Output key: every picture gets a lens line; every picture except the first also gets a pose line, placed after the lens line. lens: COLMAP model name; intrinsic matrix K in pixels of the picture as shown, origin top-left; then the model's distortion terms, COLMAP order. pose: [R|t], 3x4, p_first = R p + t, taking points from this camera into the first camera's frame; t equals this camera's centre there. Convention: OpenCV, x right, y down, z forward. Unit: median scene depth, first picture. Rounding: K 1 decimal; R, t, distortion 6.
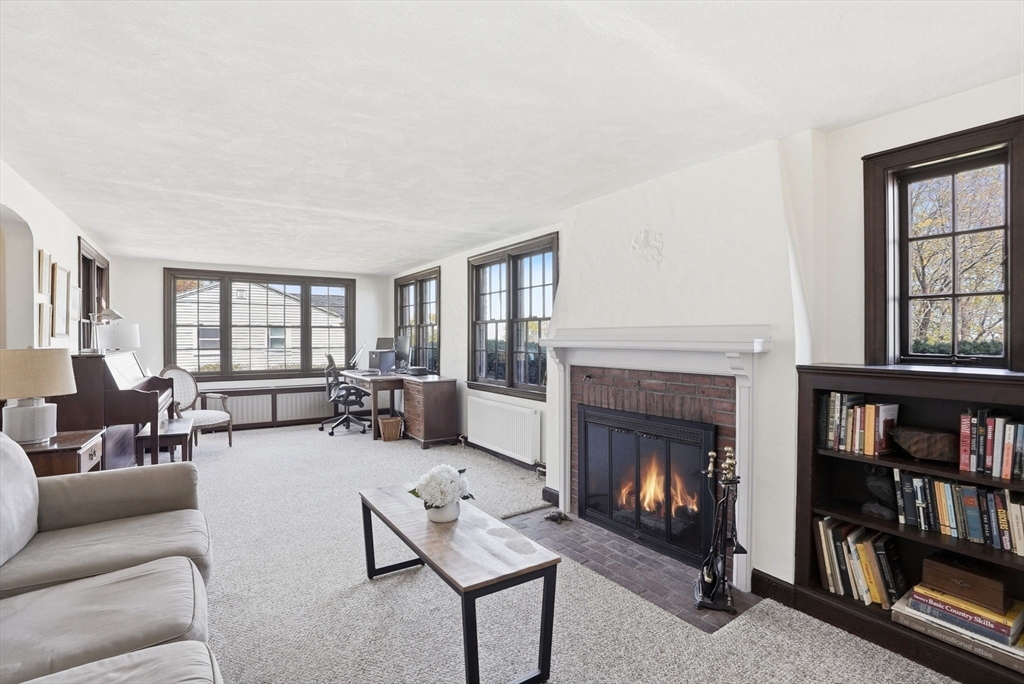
lens RADIAL K [[488.7, 0, 508.2], [0, 488.7, 345.3], [0, 0, 1]] dist [-0.064233, 0.021854]
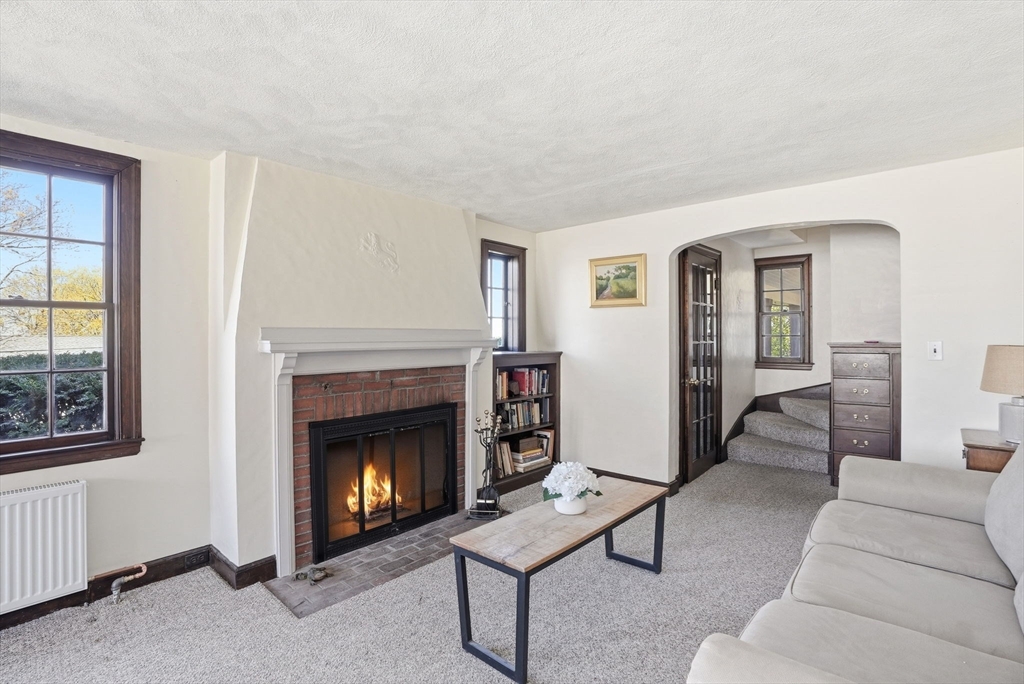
lens RADIAL K [[488.7, 0, 508.2], [0, 488.7, 345.3], [0, 0, 1]] dist [-0.064233, 0.021854]
pose [[-0.263776, -0.007305, 0.964556, -0.848403], [0.023362, 0.999630, 0.013960, -0.010951], [-0.964301, 0.026216, -0.263508, 1.088697]]
